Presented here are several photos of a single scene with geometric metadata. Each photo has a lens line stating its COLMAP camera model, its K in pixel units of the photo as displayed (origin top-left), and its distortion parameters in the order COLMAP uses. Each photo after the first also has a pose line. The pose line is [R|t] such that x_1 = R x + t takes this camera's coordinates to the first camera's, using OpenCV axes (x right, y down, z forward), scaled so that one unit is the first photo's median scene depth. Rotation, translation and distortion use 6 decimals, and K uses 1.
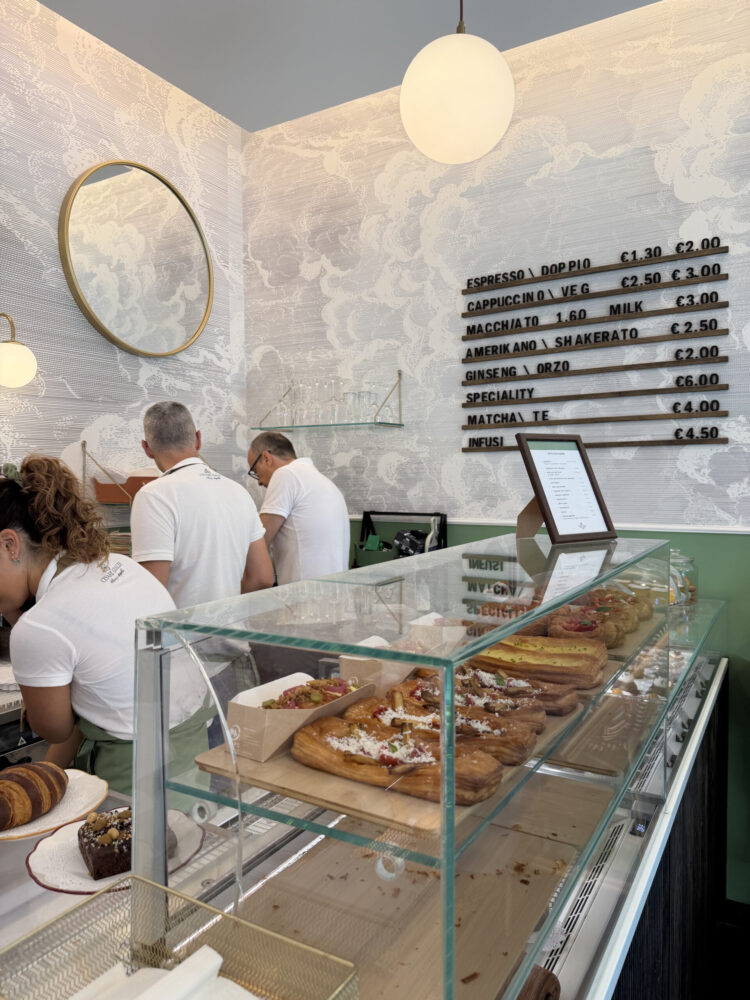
lens RADIAL K [[708.0, 0, 374.3], [0, 708.0, 499.0], [0, 0, 1]] dist [-0.012486, -0.006193]
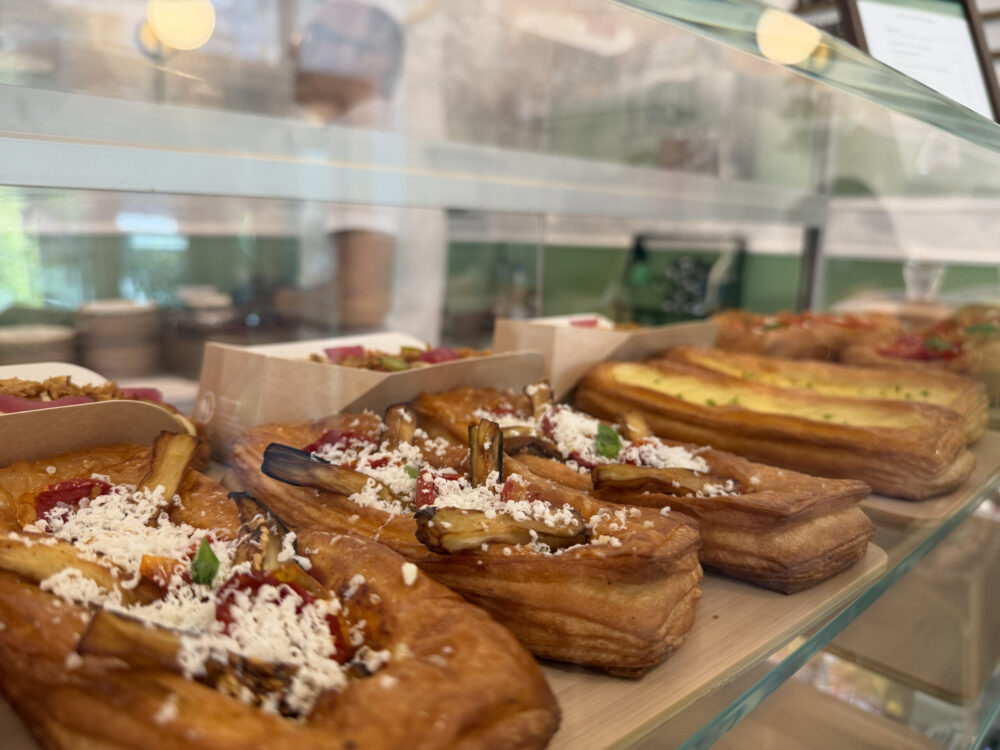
lens RADIAL K [[708.0, 0, 500.7], [0, 708.0, 374.9], [0, 0, 1]] dist [-0.012486, -0.006193]
pose [[0.960721, 0.075100, -0.267161, 0.213797], [-0.032442, 0.986479, 0.160642, 0.177640], [0.275613, -0.145665, 0.950168, 0.689557]]
